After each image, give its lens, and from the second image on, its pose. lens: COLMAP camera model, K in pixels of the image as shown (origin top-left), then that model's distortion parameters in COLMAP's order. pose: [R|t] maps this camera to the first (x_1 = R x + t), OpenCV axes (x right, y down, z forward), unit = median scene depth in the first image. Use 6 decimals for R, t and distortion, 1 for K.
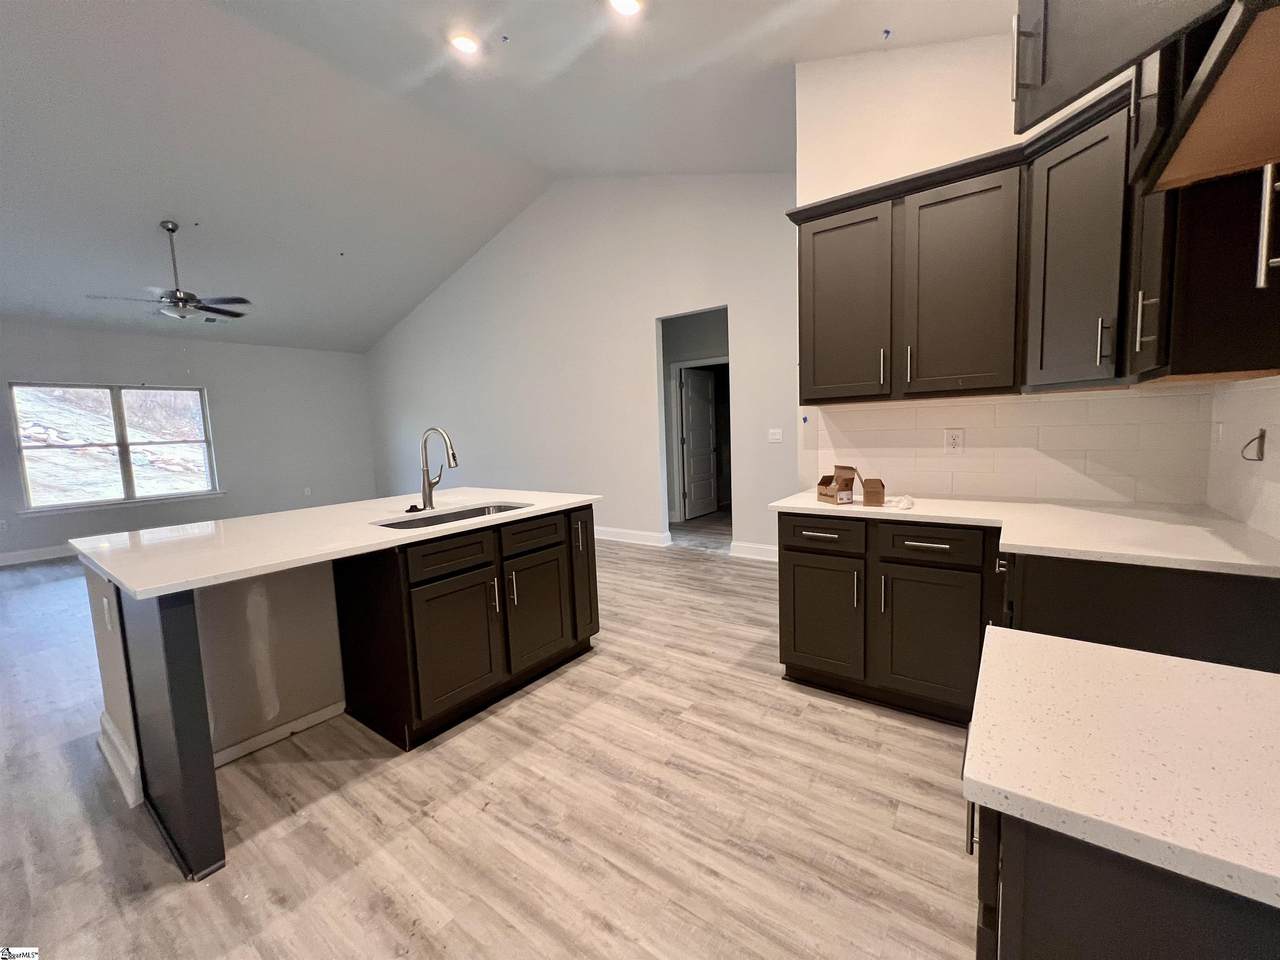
lens RADIAL K [[512.2, 0, 640.0], [0, 512.2, 480.0], [0, 0, 1]] dist [-0.010544, 0.000138]
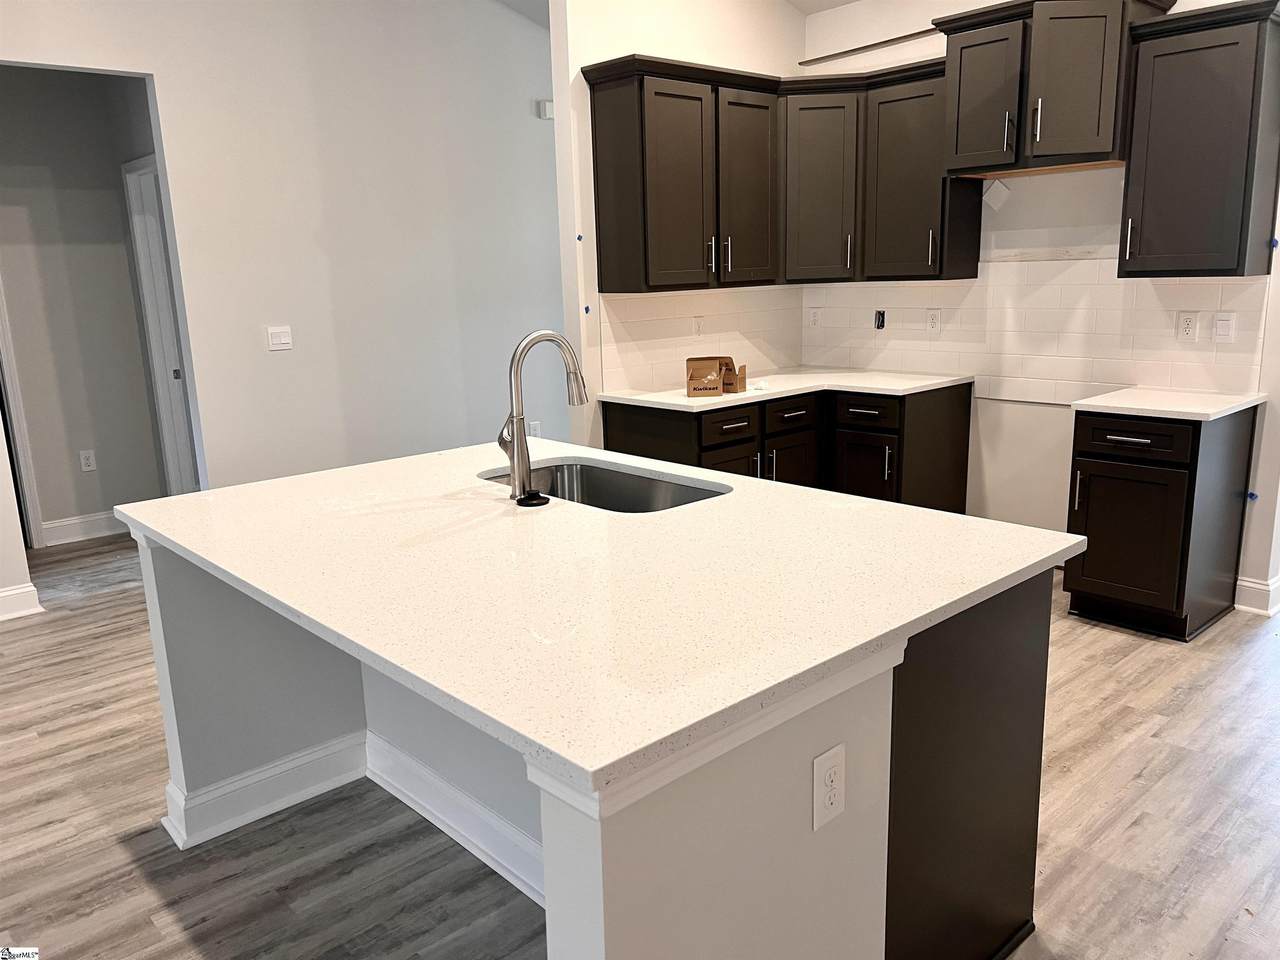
lens RADIAL K [[976.1, 0, 640.0], [0, 976.1, 480.0], [0, 0, 1]] dist [0.076696, -0.097405]
pose [[0.190791, -0.178954, 0.965181, -1.277600], [0.122840, 0.979866, 0.157394, -0.092582], [-0.973914, 0.088534, 0.208932, 0.664128]]
